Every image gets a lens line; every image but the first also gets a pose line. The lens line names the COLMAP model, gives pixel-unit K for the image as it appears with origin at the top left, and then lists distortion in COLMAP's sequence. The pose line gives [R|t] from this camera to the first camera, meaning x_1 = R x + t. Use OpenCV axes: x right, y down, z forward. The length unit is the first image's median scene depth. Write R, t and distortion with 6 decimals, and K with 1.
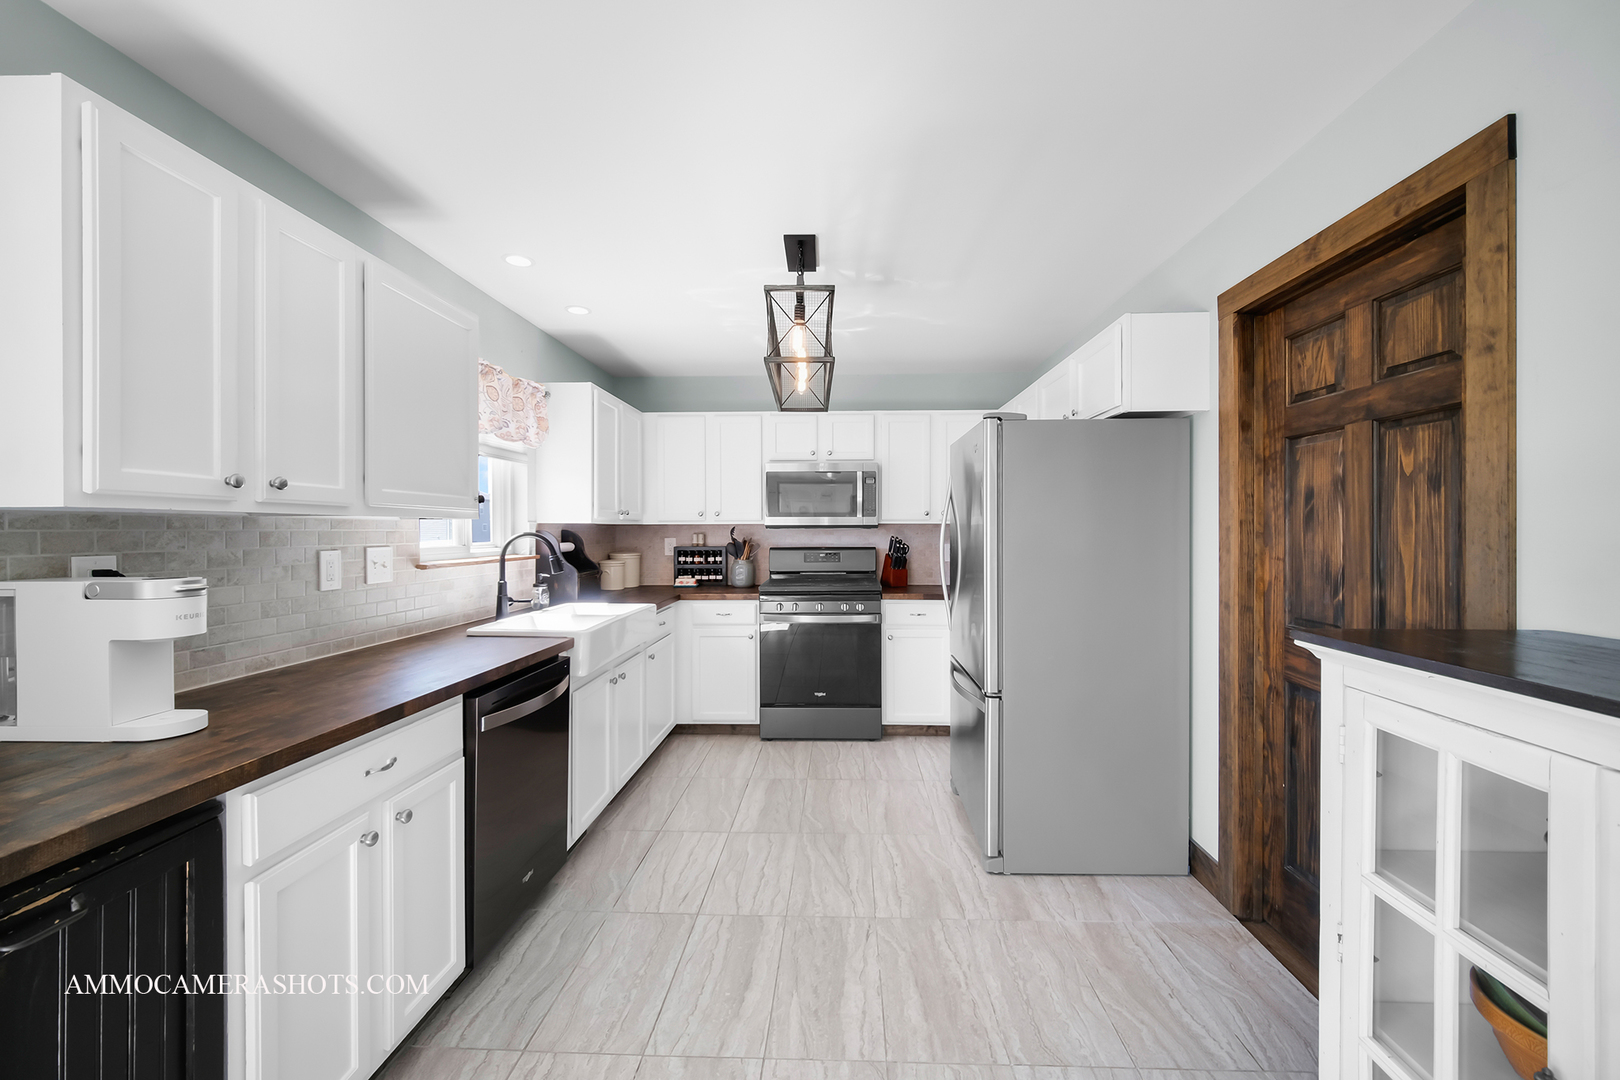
lens RADIAL K [[653.1, 0, 809.0], [0, 653.1, 528.4], [0, 0, 1]] dist [0.001308, -0.000152]
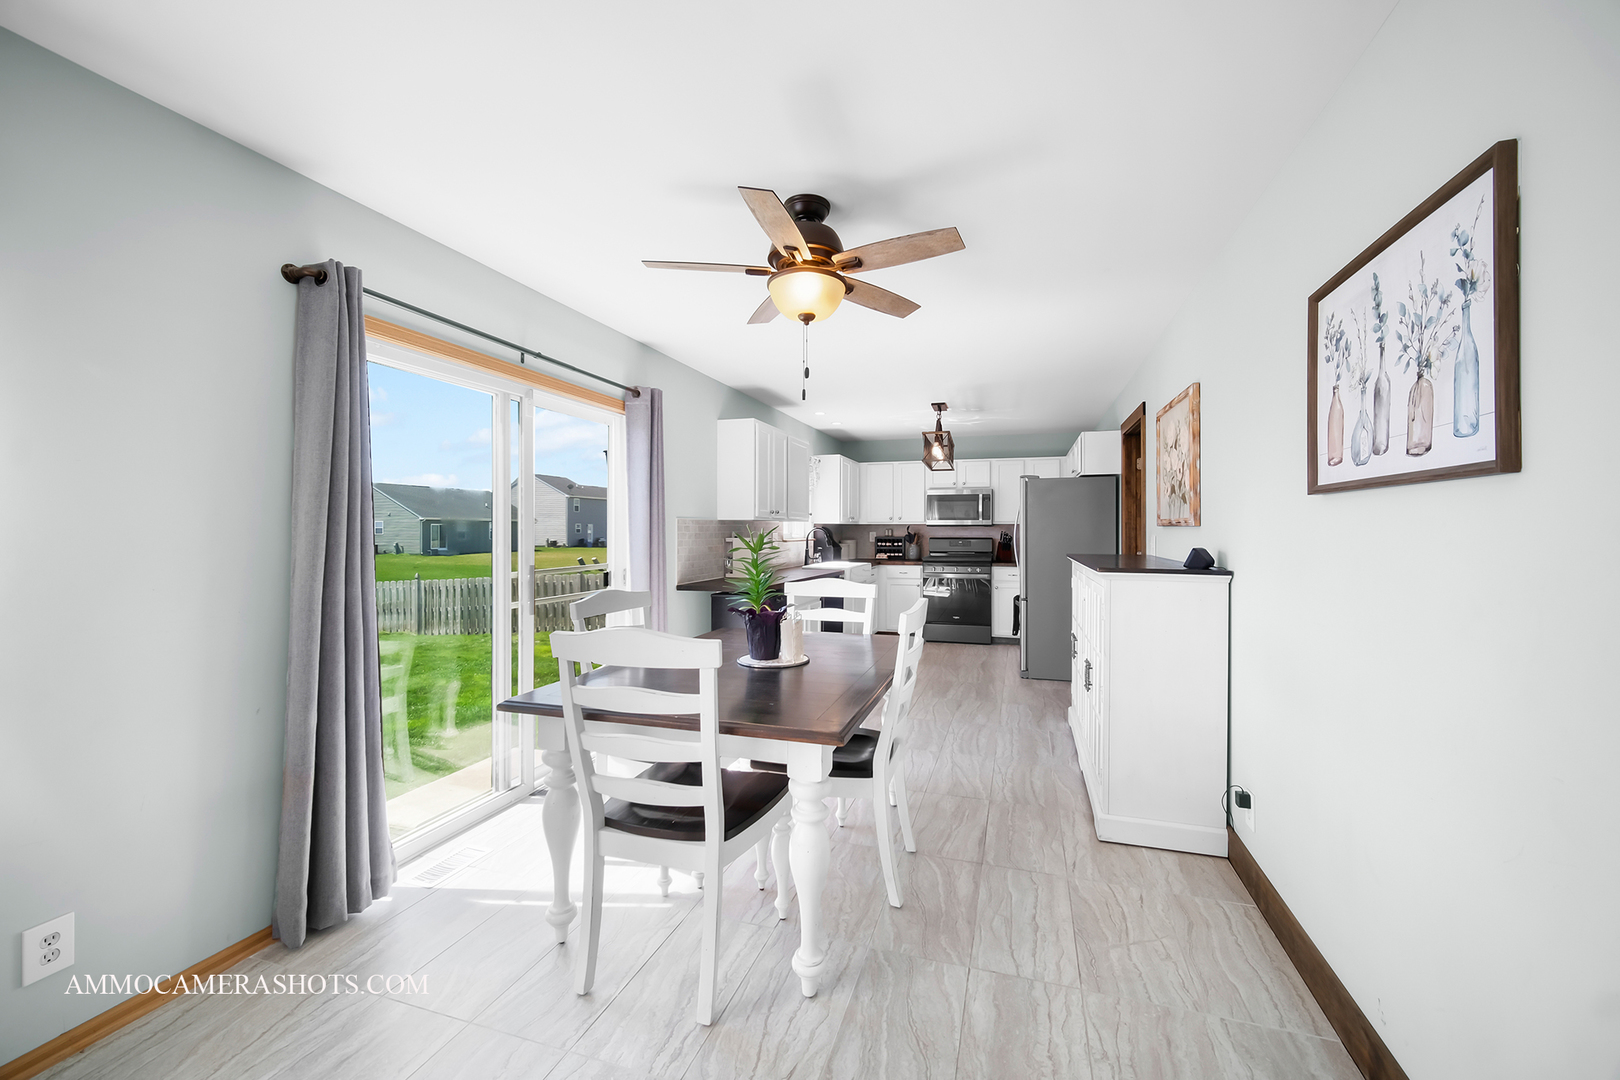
lens RADIAL K [[653.1, 0, 815.9], [0, 653.1, 534.1], [0, 0, 1]] dist [0.001308, -0.000152]
pose [[0.966328, 0.004134, -0.257279, 0.100726], [-0.001984, 0.999961, 0.008618, 0.006375], [0.257305, -0.007817, 0.966299, -0.809507]]
